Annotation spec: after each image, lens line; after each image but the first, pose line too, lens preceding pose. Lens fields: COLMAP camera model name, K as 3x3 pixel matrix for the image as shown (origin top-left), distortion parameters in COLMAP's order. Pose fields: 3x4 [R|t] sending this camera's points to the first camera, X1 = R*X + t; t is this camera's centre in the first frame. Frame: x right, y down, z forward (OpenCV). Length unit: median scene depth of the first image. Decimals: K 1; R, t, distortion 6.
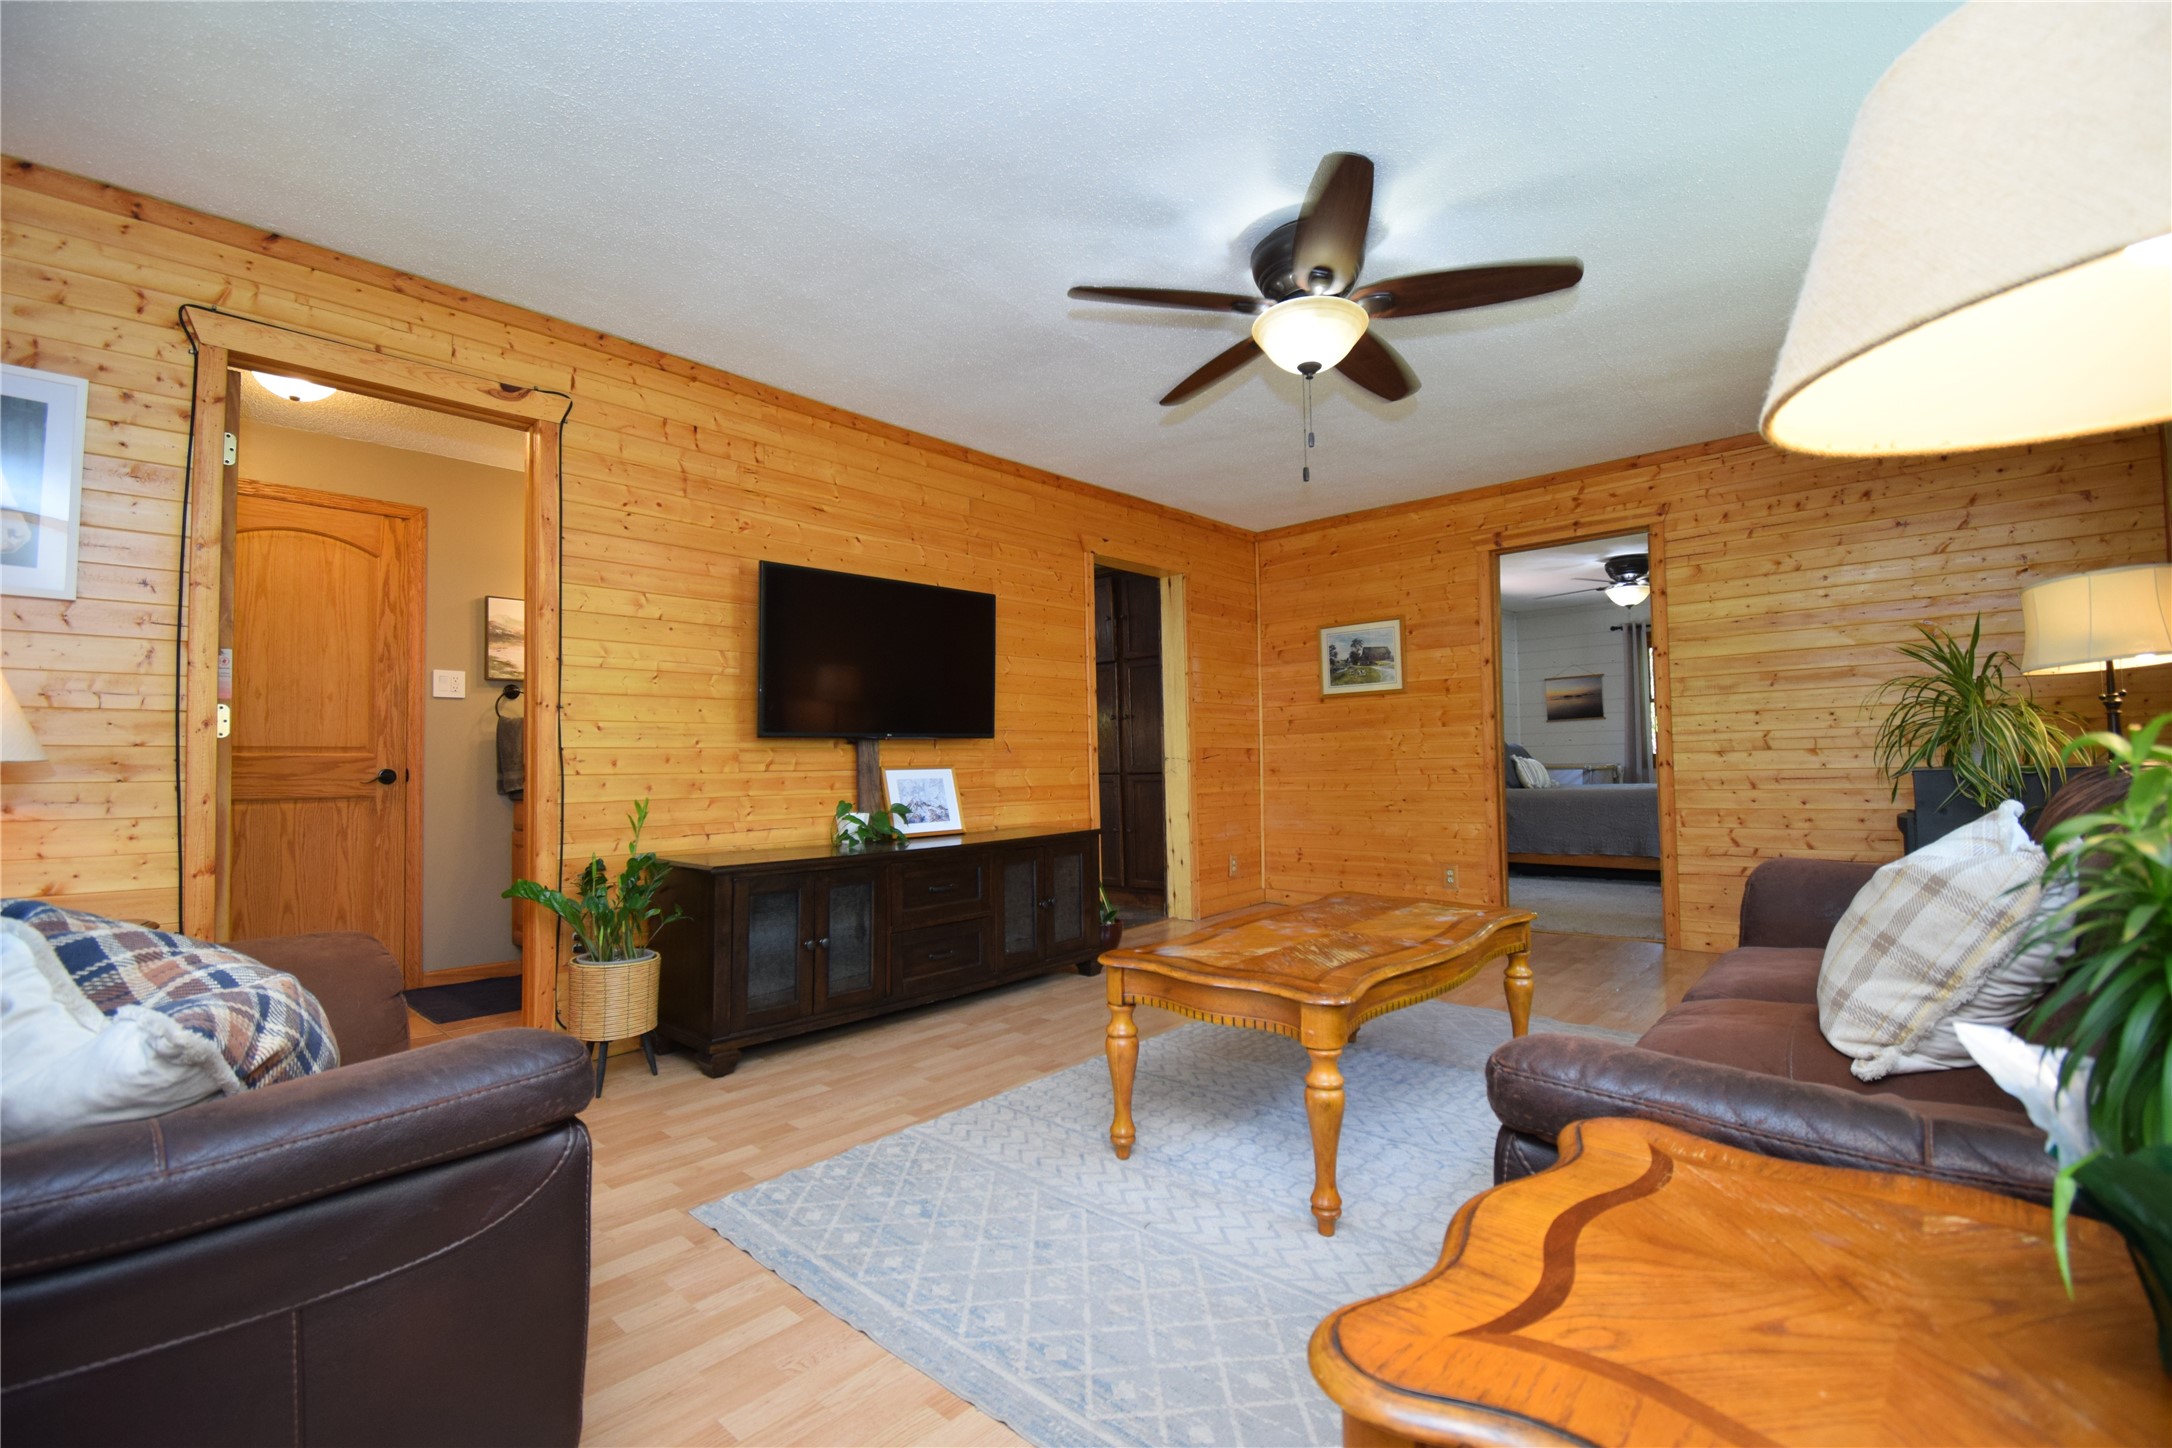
lens RADIAL K [[983.9, 0, 1091.9], [0, 983.9, 722.3], [0, 0, 1]] dist [0.026073, -0.030707]
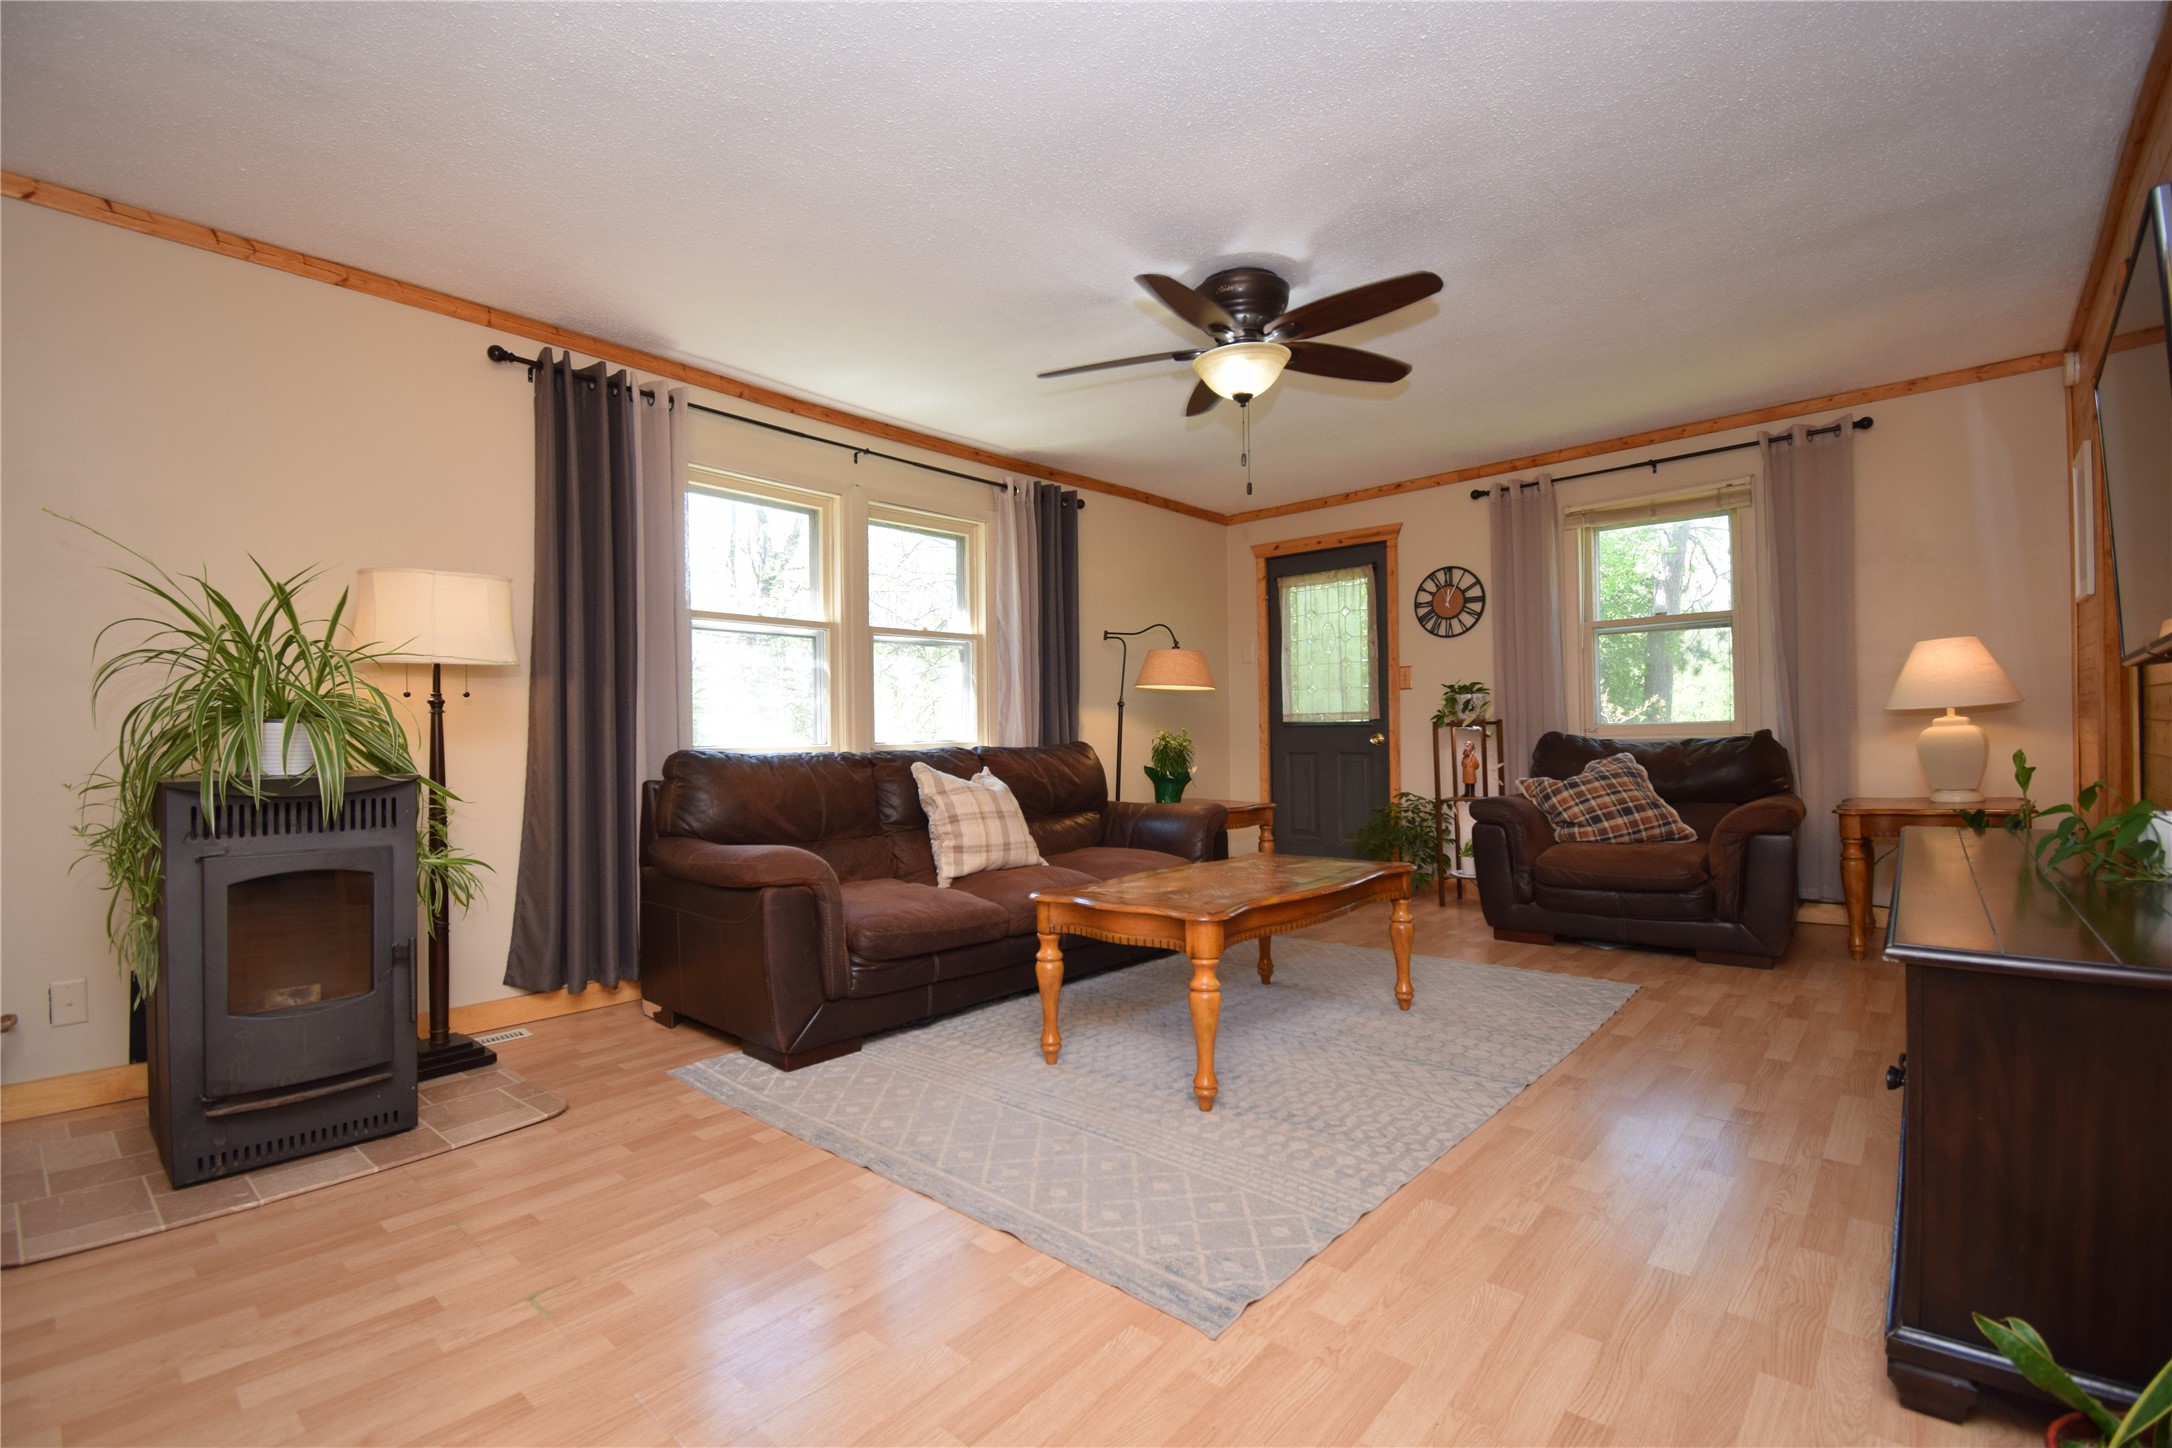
lens RADIAL K [[983.9, 0, 1091.9], [0, 983.9, 722.3], [0, 0, 1]] dist [0.026073, -0.030707]
pose [[-0.999546, 0.030075, -0.001827, 0.427526], [0.030130, 0.998030, -0.055026, 0.090538], [0.000168, -0.055057, -0.998483, 2.224932]]
